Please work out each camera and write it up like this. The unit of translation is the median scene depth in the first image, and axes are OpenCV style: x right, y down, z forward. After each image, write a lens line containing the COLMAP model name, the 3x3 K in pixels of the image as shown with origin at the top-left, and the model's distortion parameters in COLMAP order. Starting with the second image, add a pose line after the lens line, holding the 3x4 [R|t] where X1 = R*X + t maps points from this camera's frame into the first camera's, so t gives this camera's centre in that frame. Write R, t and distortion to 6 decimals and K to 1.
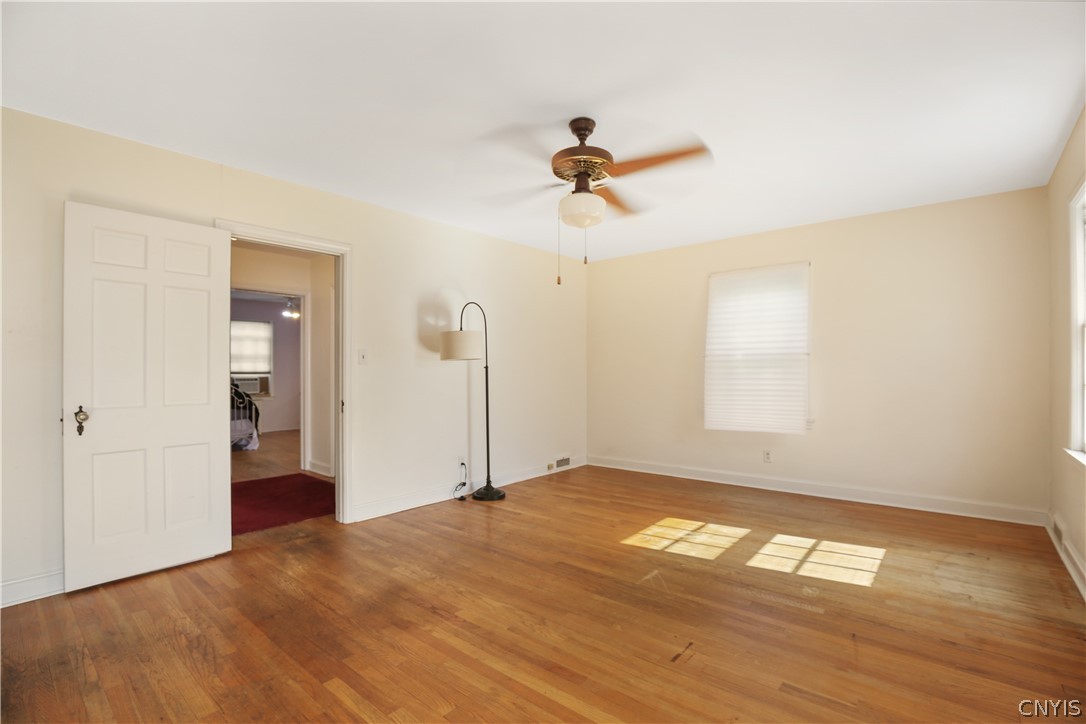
lens RADIAL K [[510.2, 0, 555.2], [0, 510.2, 373.2], [0, 0, 1]] dist [-0.028147, 0.000178]
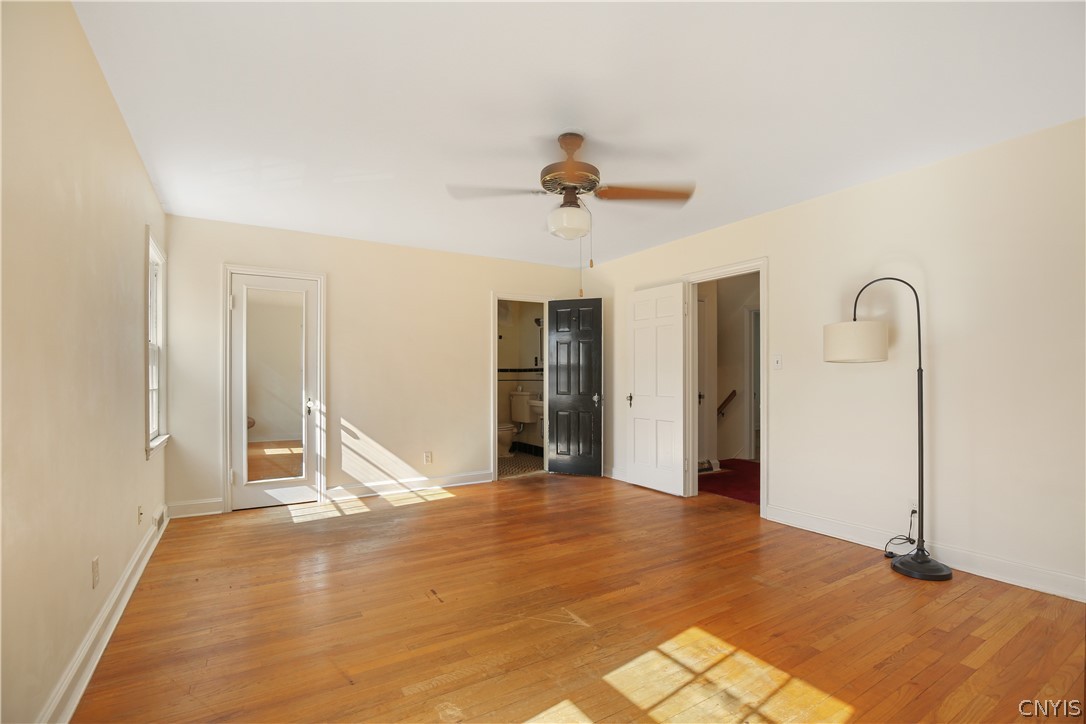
lens RADIAL K [[510.2, 0, 555.2], [0, 510.2, 373.2], [0, 0, 1]] dist [-0.028147, 0.000178]
pose [[-0.327598, 0.000422, -0.944817, 0.856482], [-0.001078, 0.999999, 0.000821, -0.012939], [0.944816, 0.001288, -0.327598, 1.061872]]
